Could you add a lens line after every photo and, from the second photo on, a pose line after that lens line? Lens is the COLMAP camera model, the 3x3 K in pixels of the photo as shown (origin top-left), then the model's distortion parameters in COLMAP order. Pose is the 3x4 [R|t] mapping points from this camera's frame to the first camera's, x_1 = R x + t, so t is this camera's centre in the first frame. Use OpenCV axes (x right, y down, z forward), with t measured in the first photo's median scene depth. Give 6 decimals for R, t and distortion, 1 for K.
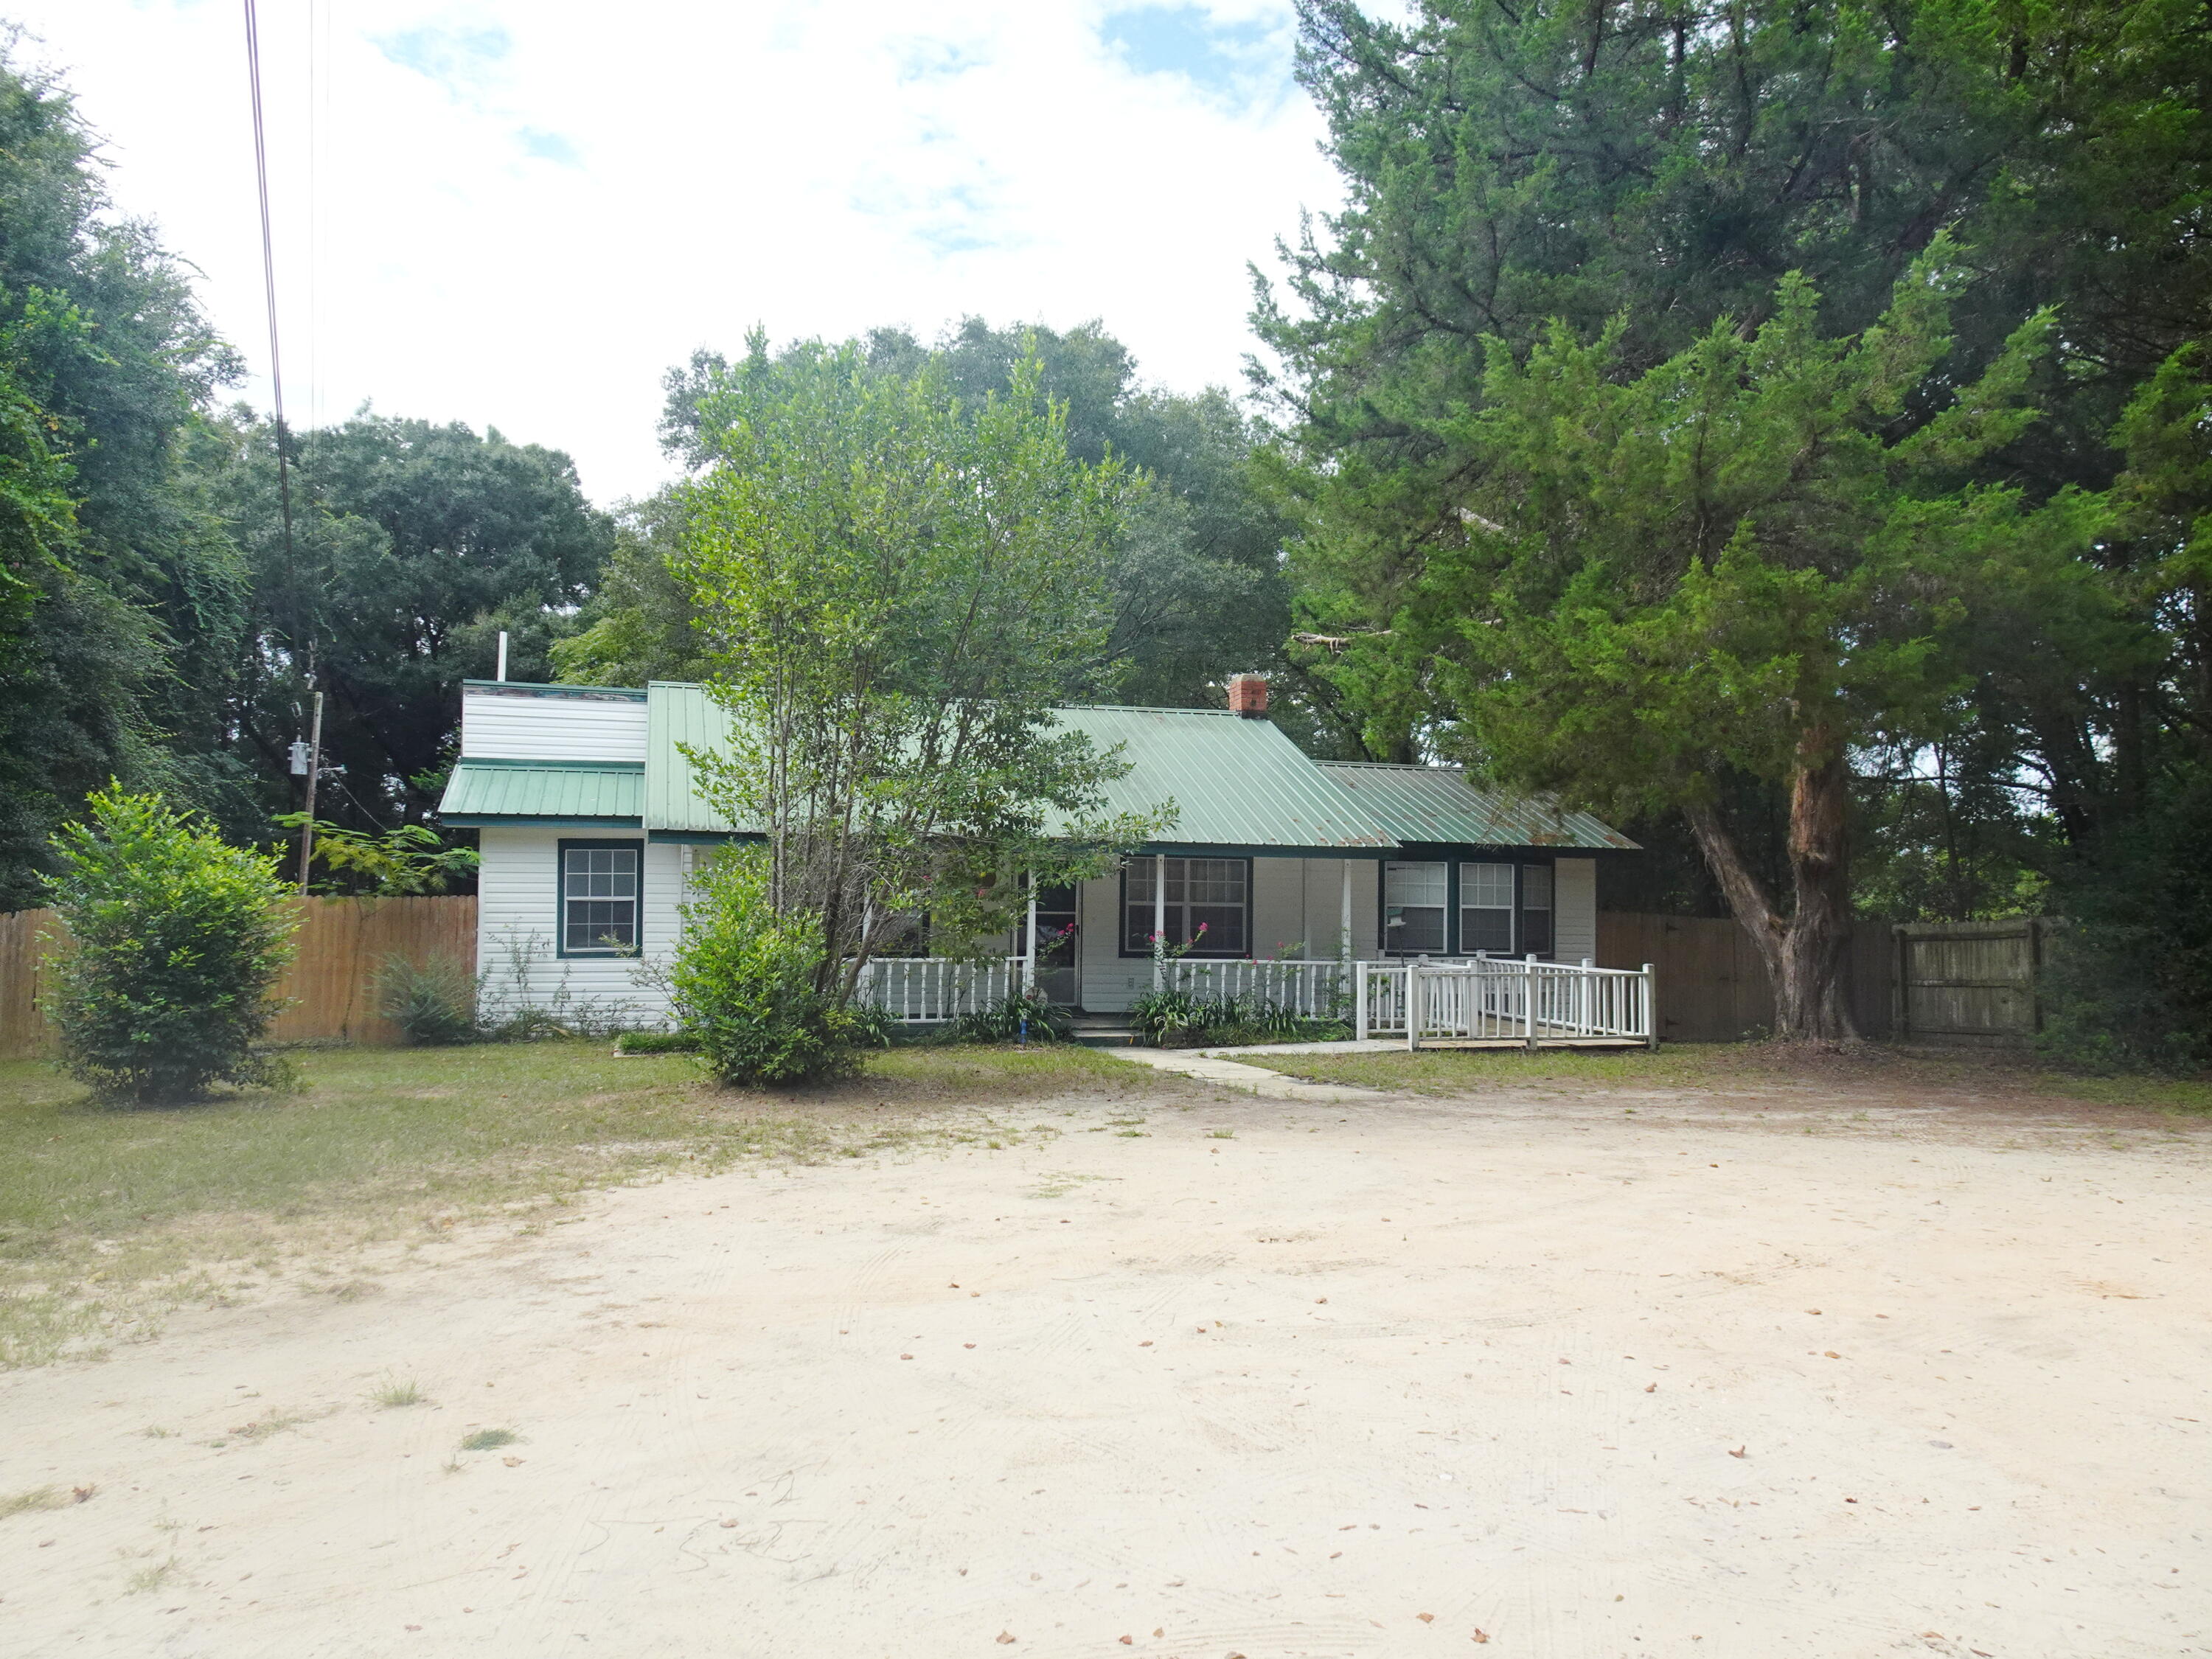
lens RADIAL K [[1582.7, 0, 1106.0], [0, 1582.7, 829.5], [0, 0, 1]] dist [-0.002228, 0.002010]
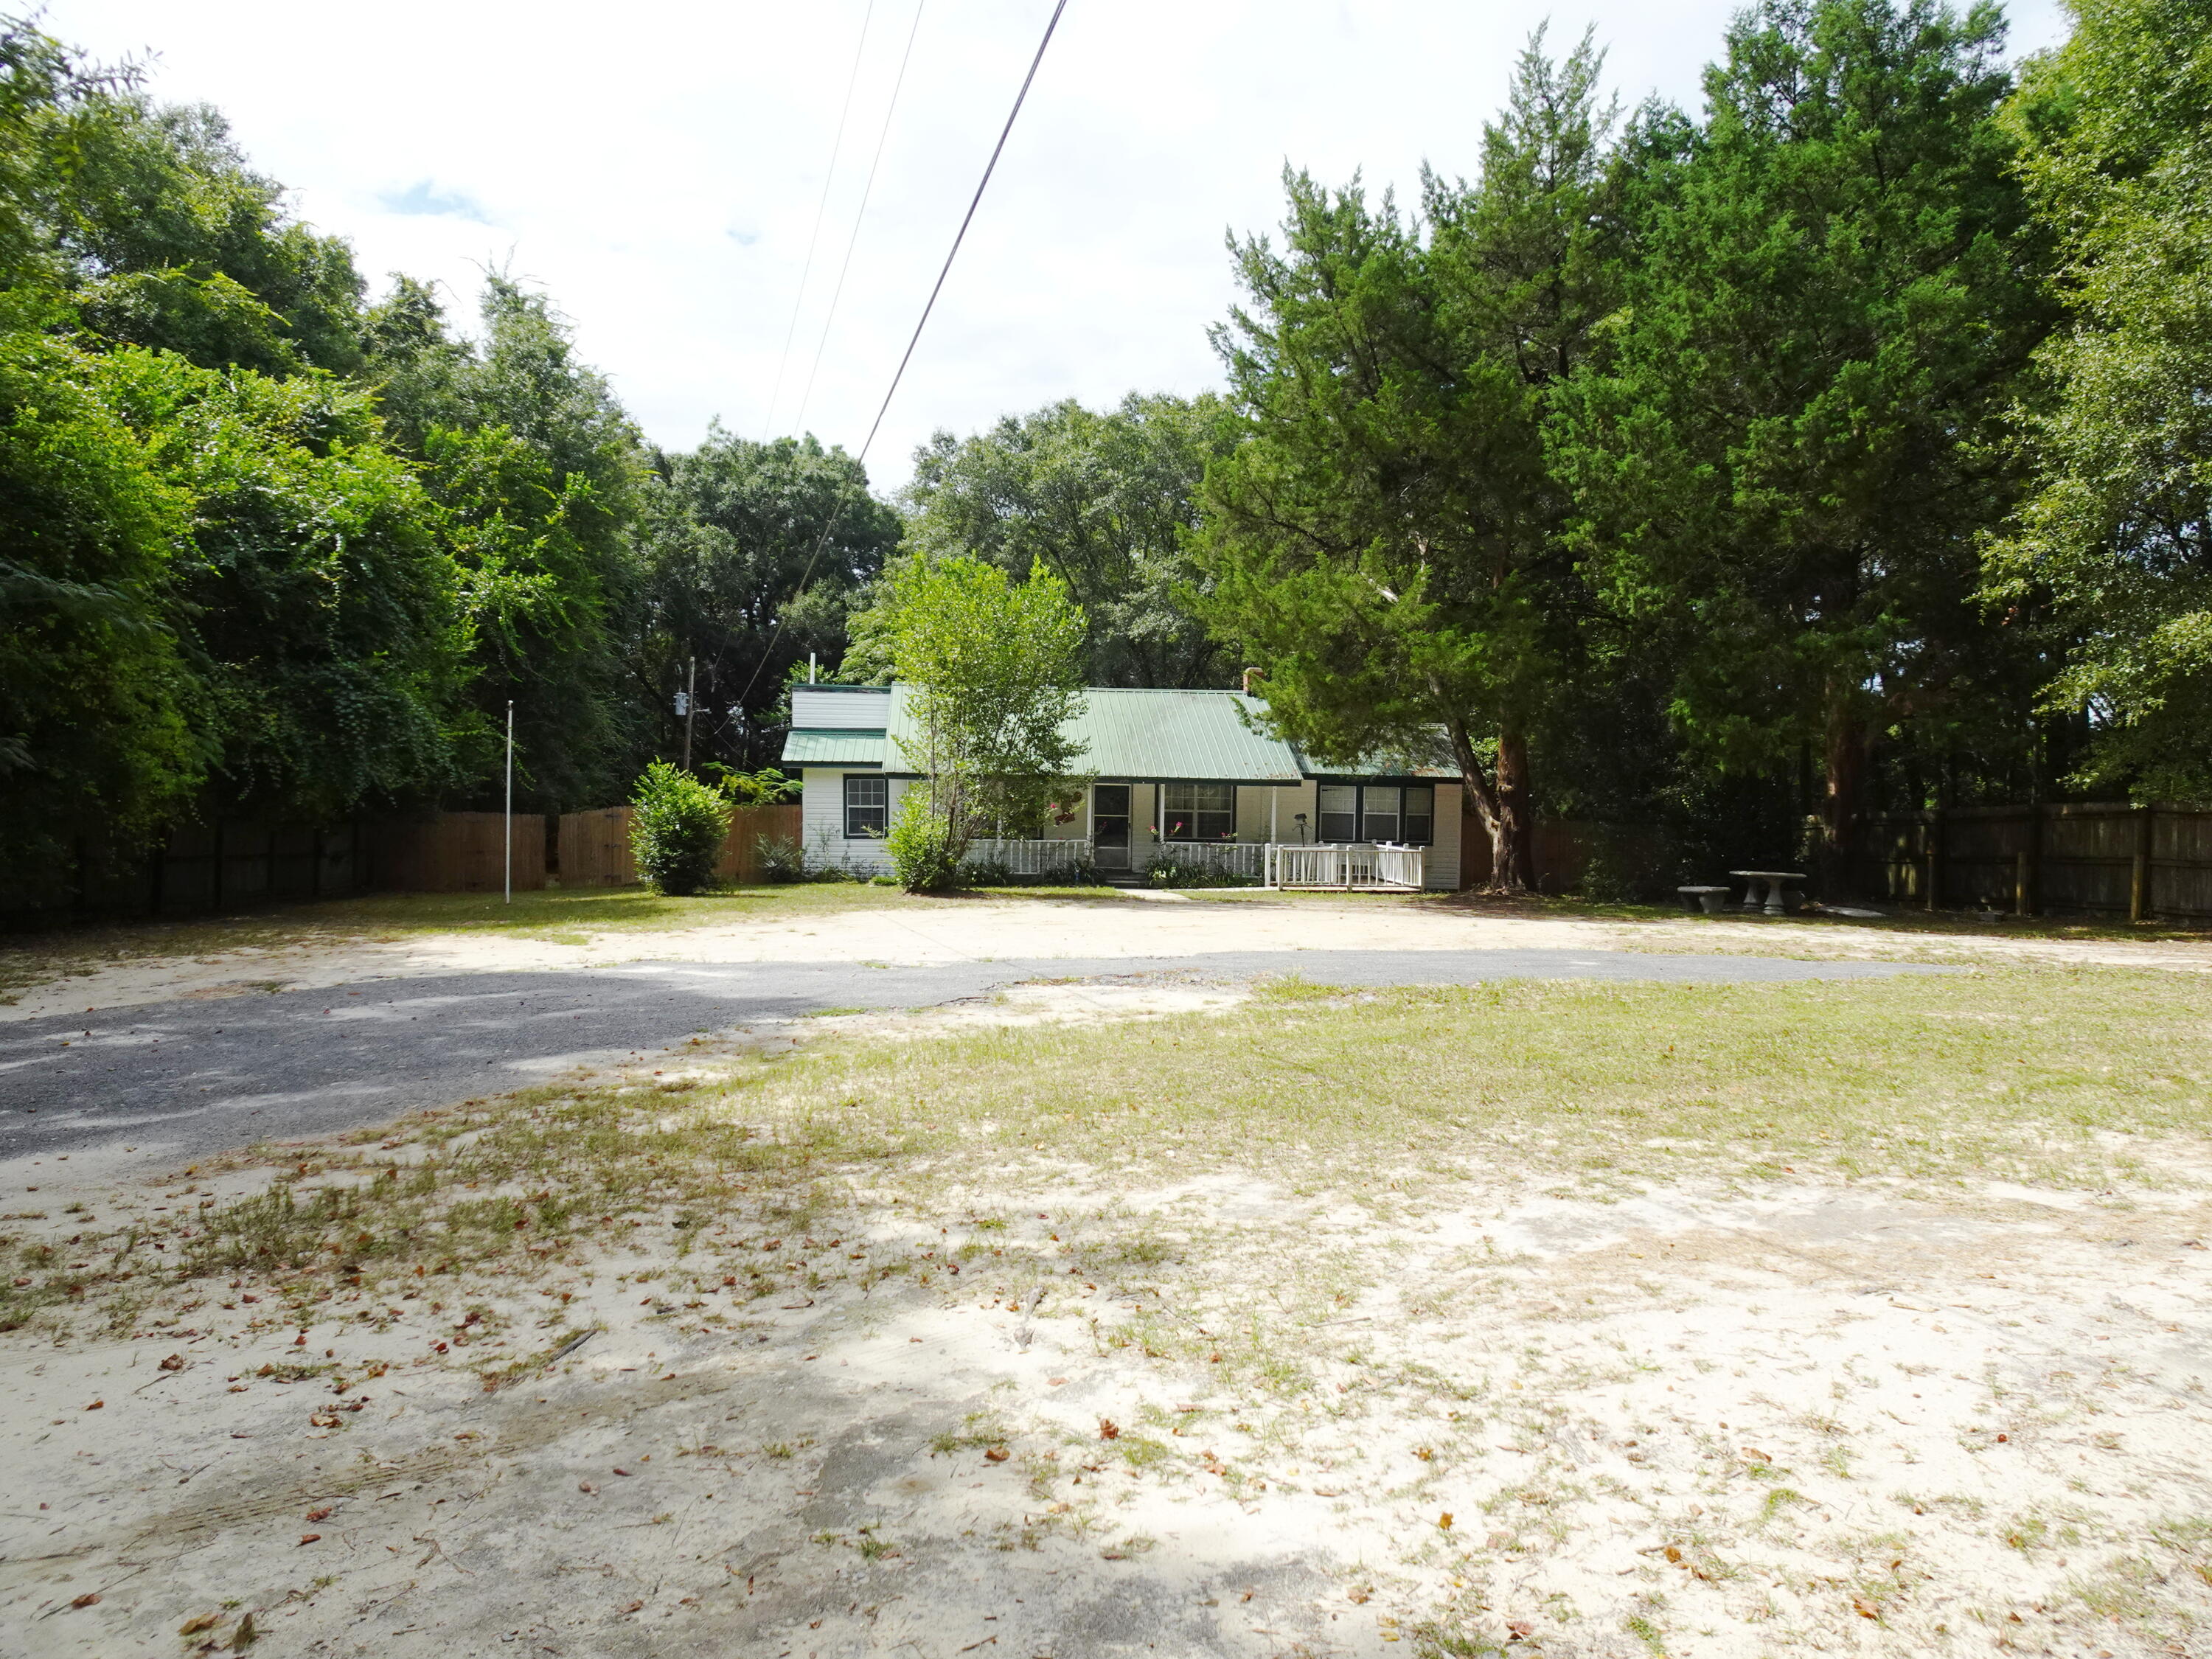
lens RADIAL K [[1582.7, 0, 1106.0], [0, 1582.7, 829.5], [0, 0, 1]] dist [-0.002228, 0.002010]
pose [[0.982988, 0.007879, -0.183499, 0.299428], [0.003825, 0.997985, 0.063340, -0.046304], [0.183628, -0.062964, 0.980977, -0.771916]]
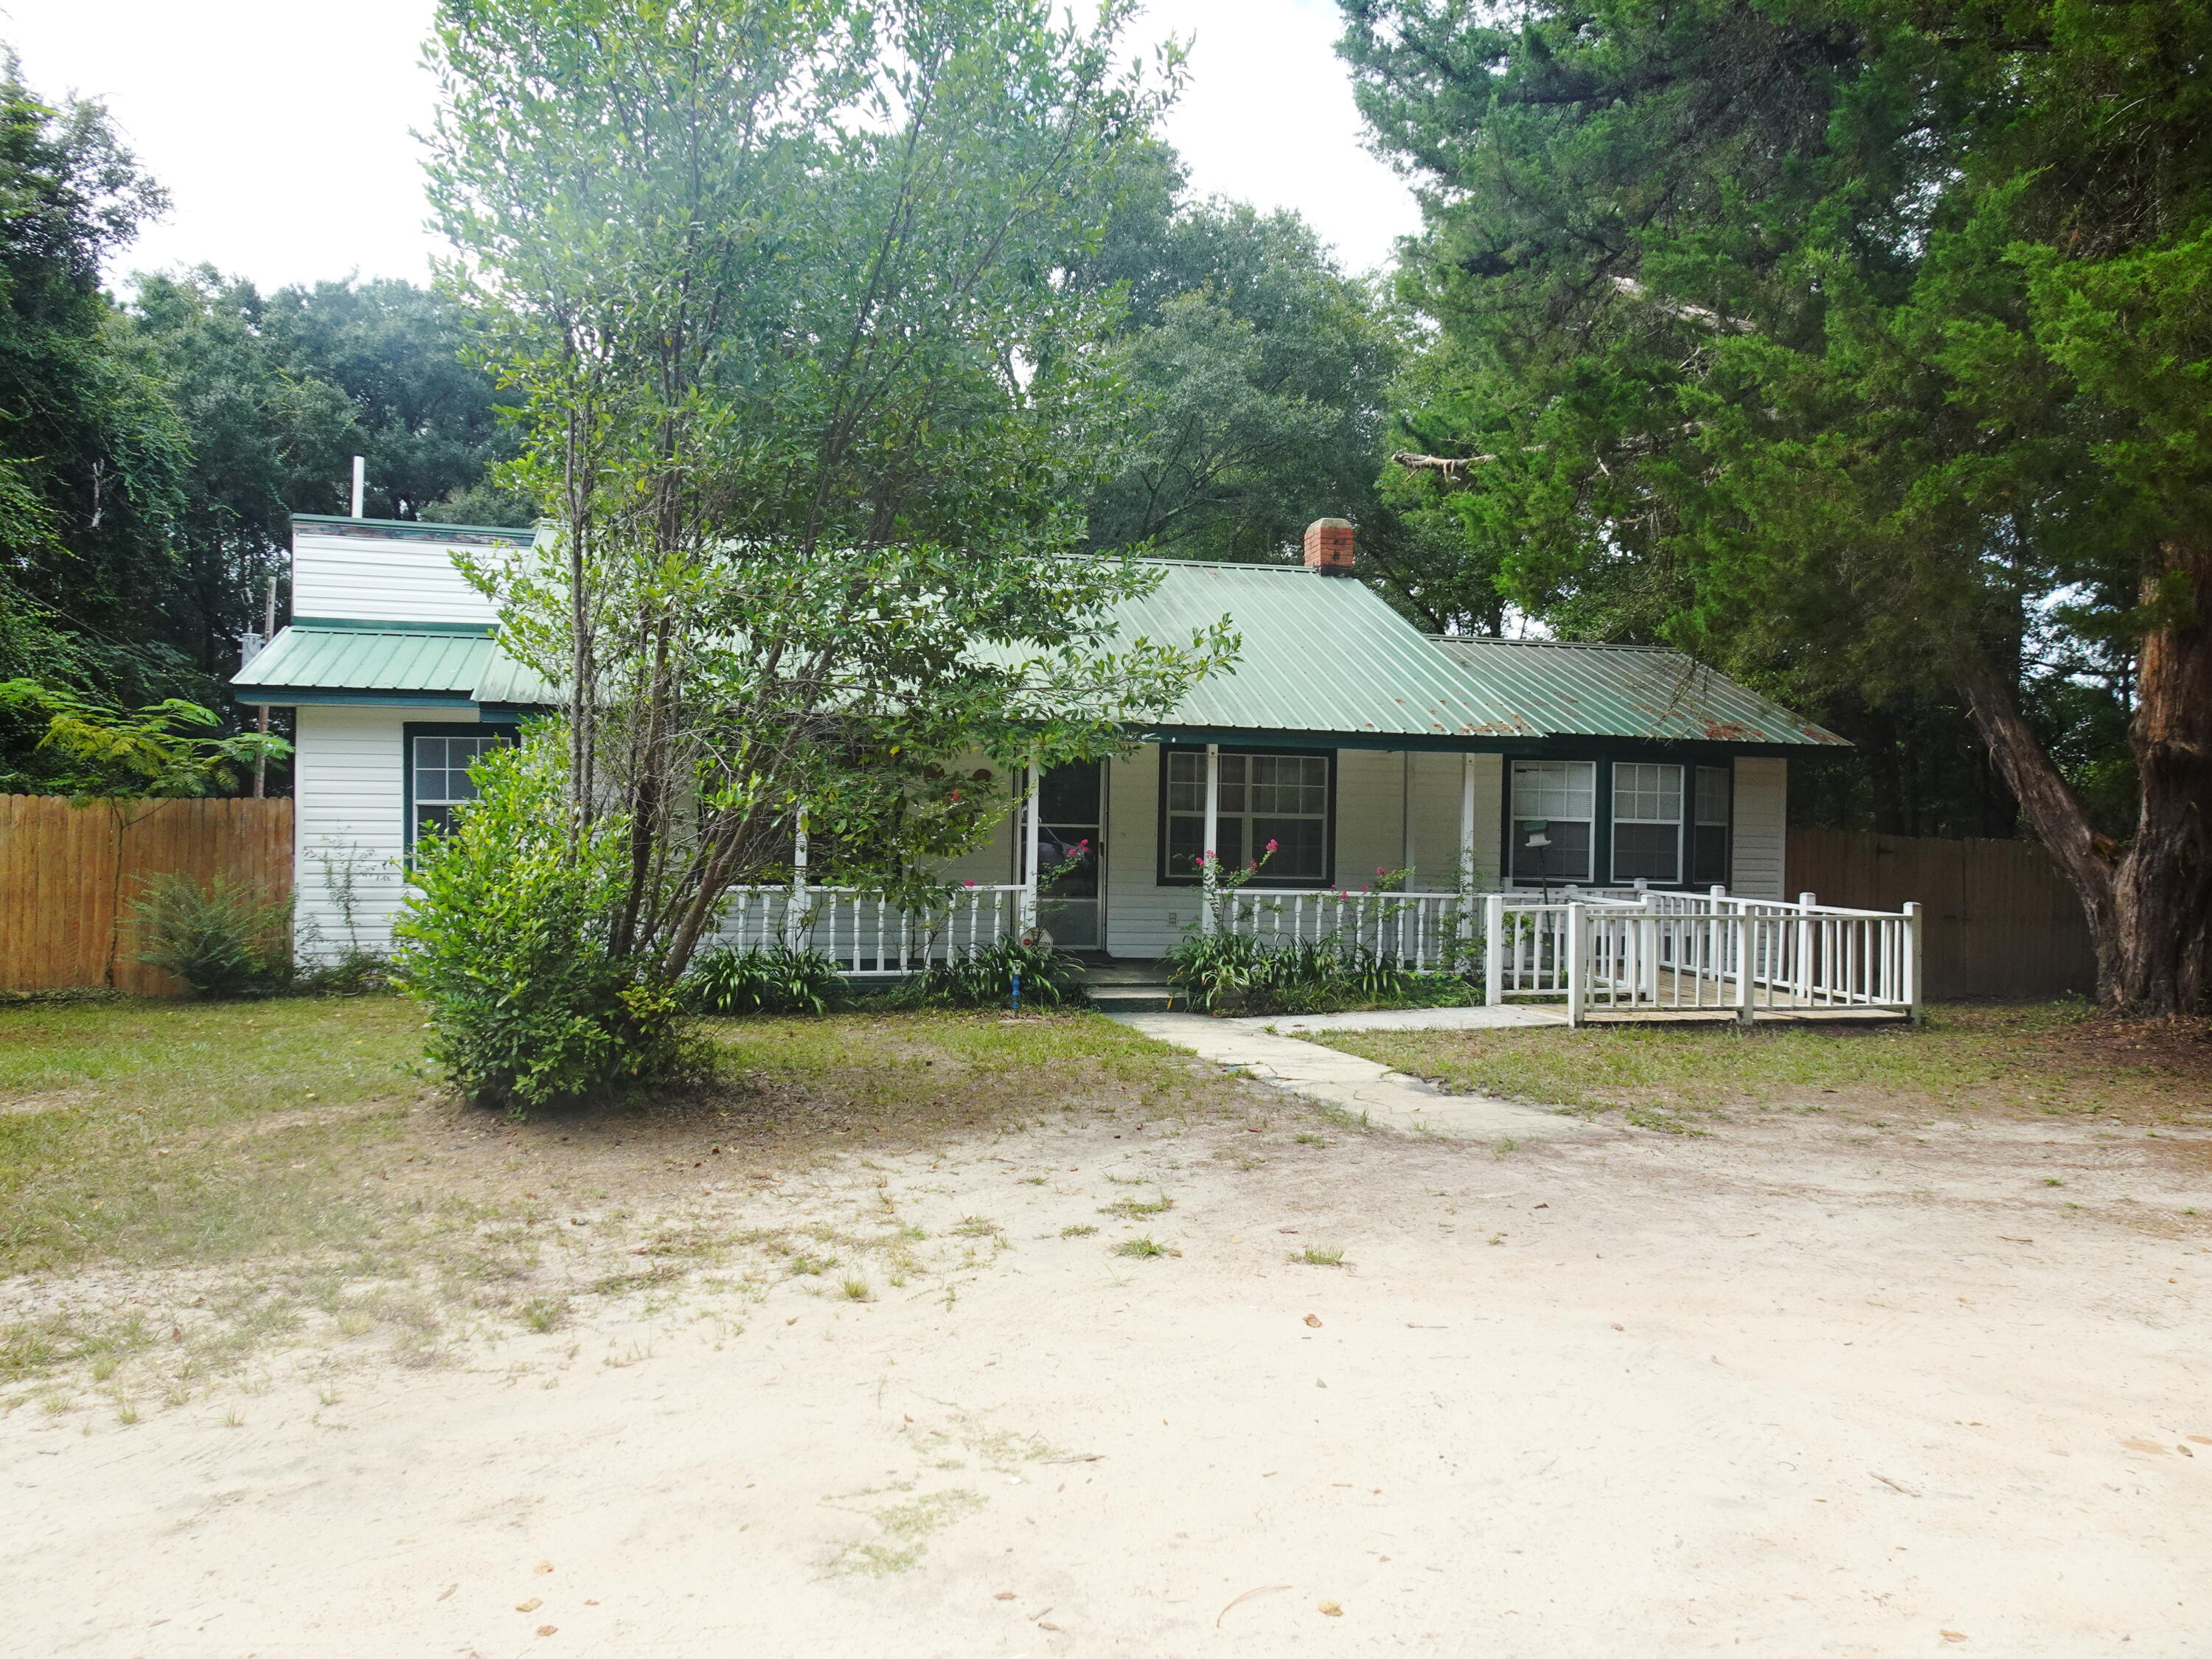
lens RADIAL K [[1582.4, 0, 1106.0], [0, 1582.4, 829.5], [0, 0, 1]] dist [-0.002529, 0.000031]
pose [[0.999333, 0.005792, -0.036061, 0.012043], [-0.003922, 0.998654, 0.051721, 0.017079], [0.036312, -0.051545, 0.998010, 0.274172]]
